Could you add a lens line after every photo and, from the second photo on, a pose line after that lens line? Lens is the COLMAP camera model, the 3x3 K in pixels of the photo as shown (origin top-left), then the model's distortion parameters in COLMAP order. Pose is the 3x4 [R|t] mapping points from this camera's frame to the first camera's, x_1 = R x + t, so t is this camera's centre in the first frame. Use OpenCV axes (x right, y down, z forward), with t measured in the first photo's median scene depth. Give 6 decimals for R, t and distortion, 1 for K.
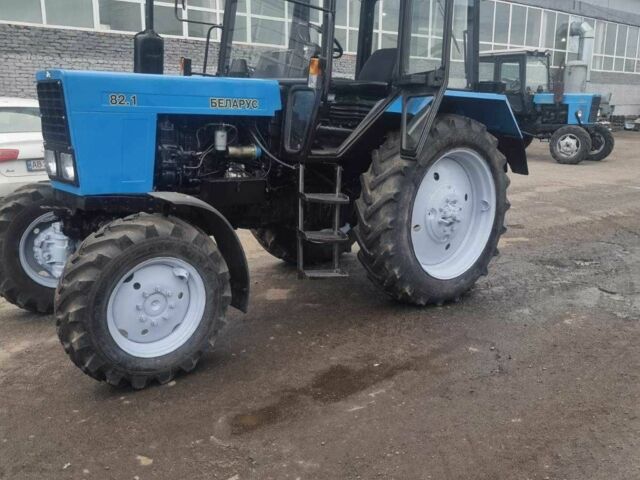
lens RADIAL K [[680.9, 0, 320.0], [0, 680.9, 240.0], [0, 0, 1]] dist [0.064962, 0.013338]
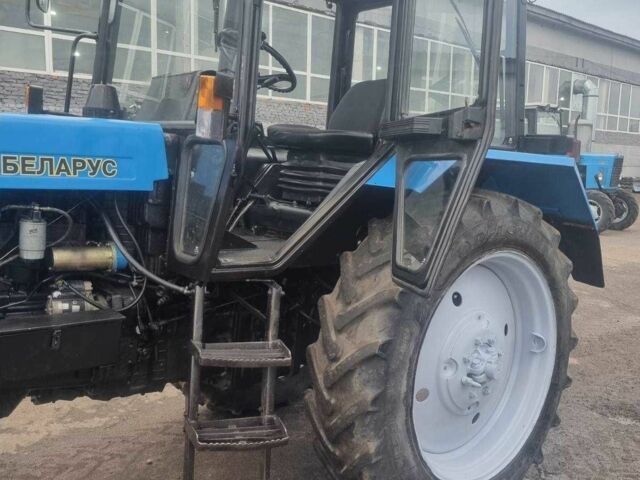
lens RADIAL K [[680.9, 0, 320.0], [0, 680.9, 240.0], [0, 0, 1]] dist [0.064962, 0.013338]
pose [[0.999850, 0.015404, 0.007966, 0.054265], [-0.014741, 0.996880, -0.077547, -0.098777], [-0.009136, 0.077418, 0.996957, 0.450272]]
